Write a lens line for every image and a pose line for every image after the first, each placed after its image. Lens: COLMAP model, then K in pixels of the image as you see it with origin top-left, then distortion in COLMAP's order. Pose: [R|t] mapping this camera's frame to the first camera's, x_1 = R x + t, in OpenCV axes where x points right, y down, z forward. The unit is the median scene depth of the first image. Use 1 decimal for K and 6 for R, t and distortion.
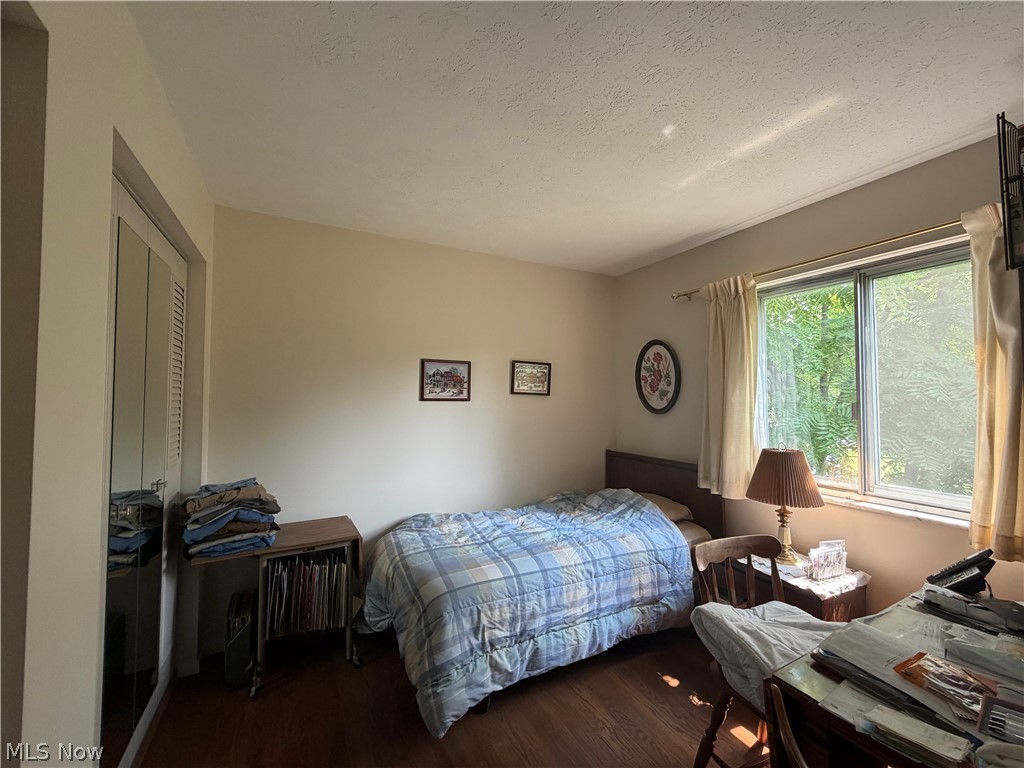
lens RADIAL K [[407.8, 0, 509.0], [0, 407.8, 383.6], [0, 0, 1]] dist [-0.000054, 0.000307]
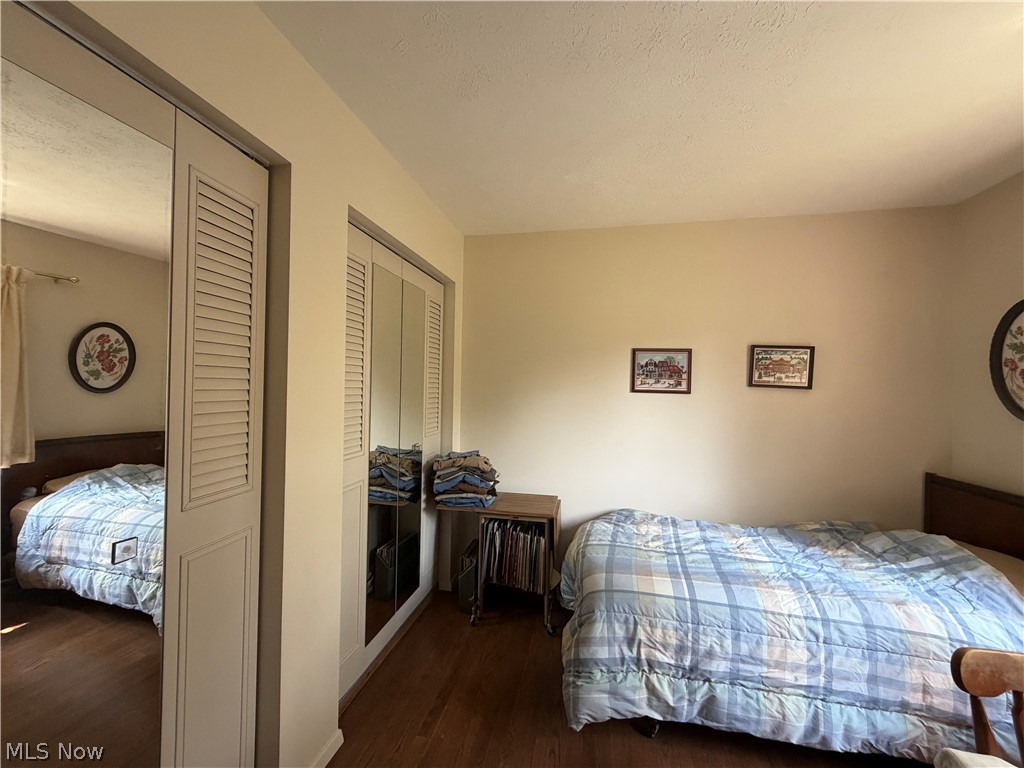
lens RADIAL K [[407.8, 0, 509.0], [0, 407.8, 383.6], [0, 0, 1]] dist [-0.000054, 0.000307]
pose [[0.770015, 0.007809, -0.637978, 0.235177], [0.004313, 0.999839, 0.017444, 0.005223], [0.638011, -0.016184, 0.769857, 0.102384]]
